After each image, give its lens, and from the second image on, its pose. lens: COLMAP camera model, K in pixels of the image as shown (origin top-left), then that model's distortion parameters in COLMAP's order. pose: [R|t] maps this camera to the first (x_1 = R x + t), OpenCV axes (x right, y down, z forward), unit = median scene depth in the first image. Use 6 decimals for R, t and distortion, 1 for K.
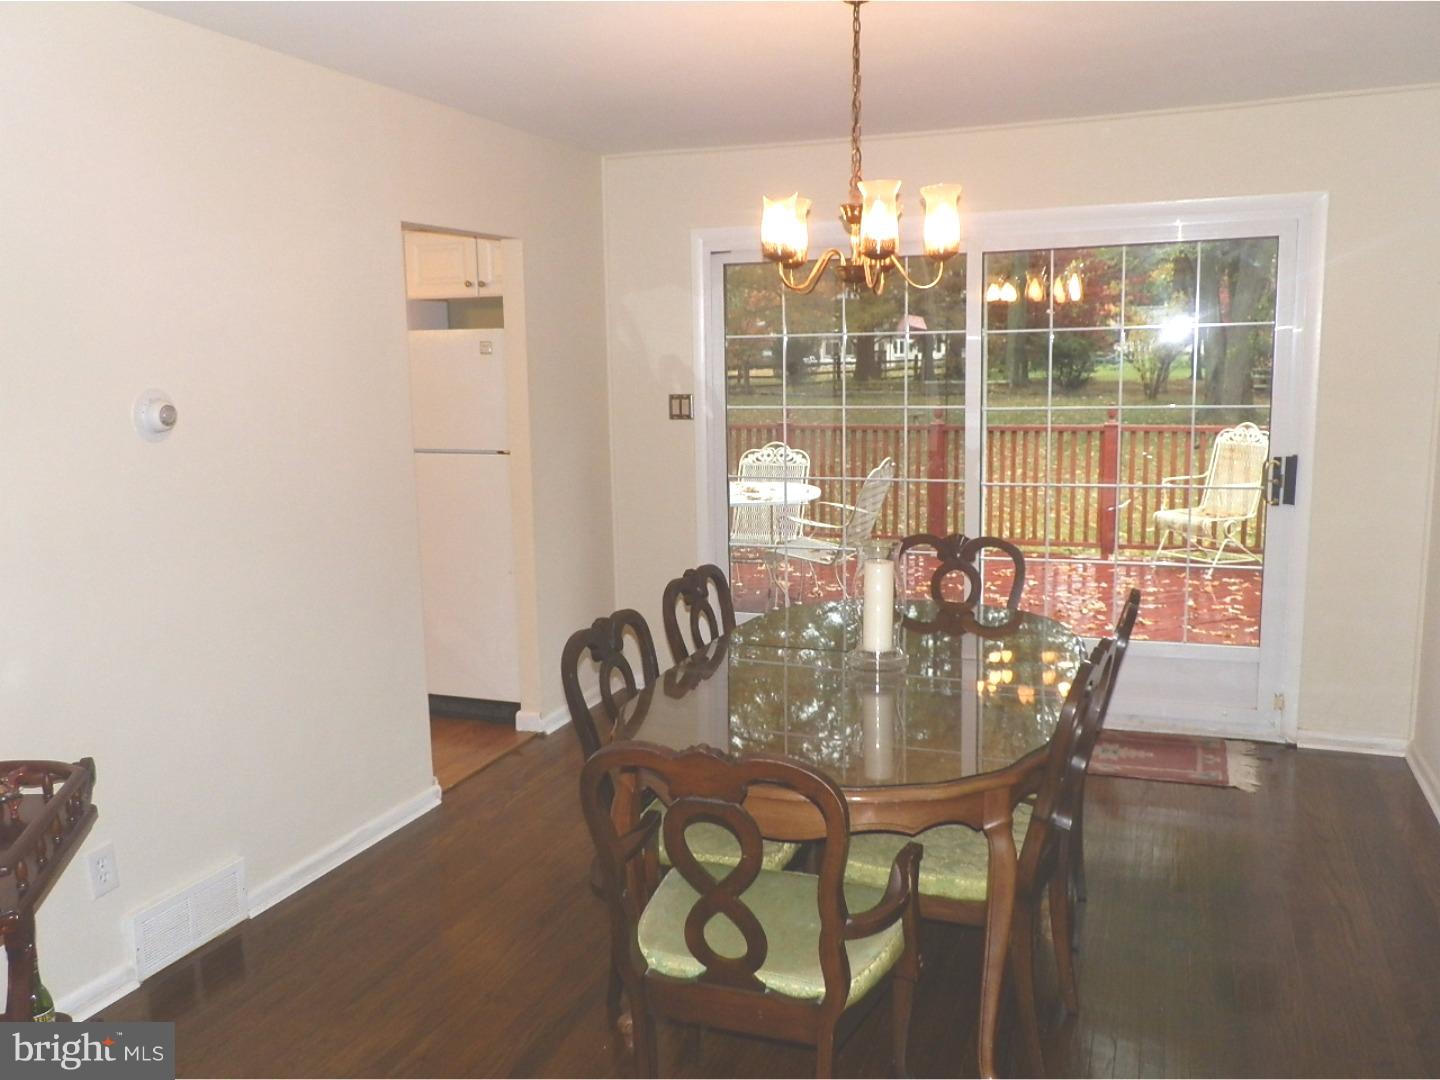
lens RADIAL K [[1204.7, 0, 720.0], [0, 1204.7, 540.0], [0, 0, 1]] dist [0.008491, 0.002522]
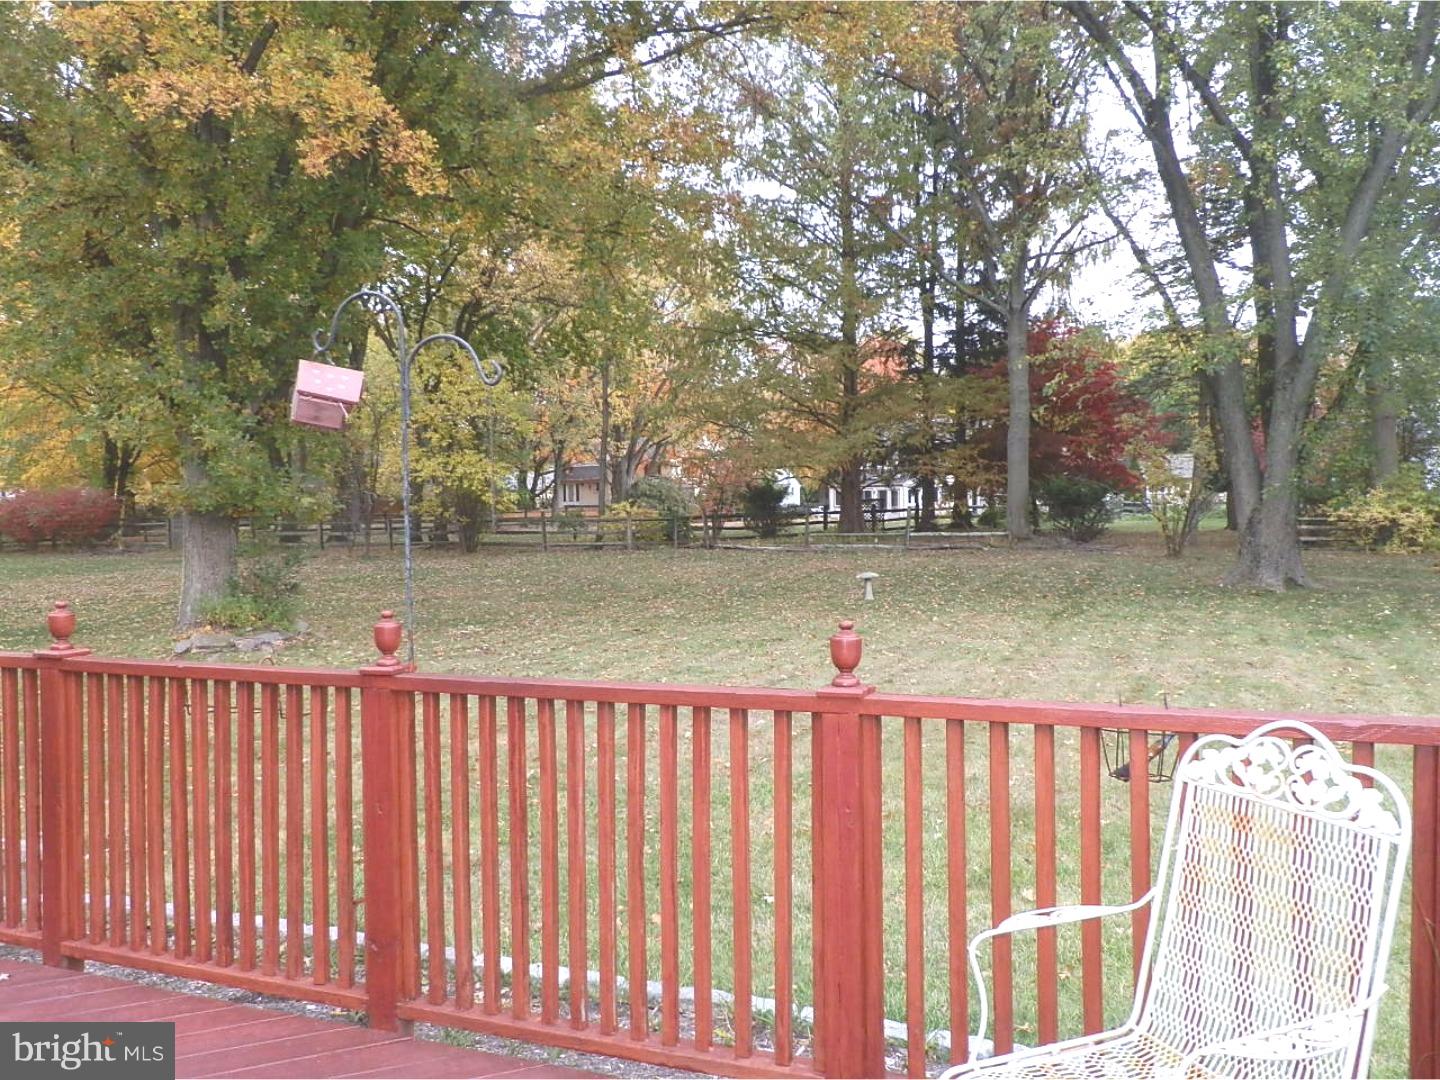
lens RADIAL K [[1204.7, 0, 720.0], [0, 1204.7, 540.0], [0, 0, 1]] dist [0.008491, 0.002522]
pose [[0.999423, -0.001536, -0.033922, 0.075591], [-0.002669, 0.992331, -0.123583, -0.023929], [0.033852, 0.123603, 0.991754, 0.172096]]
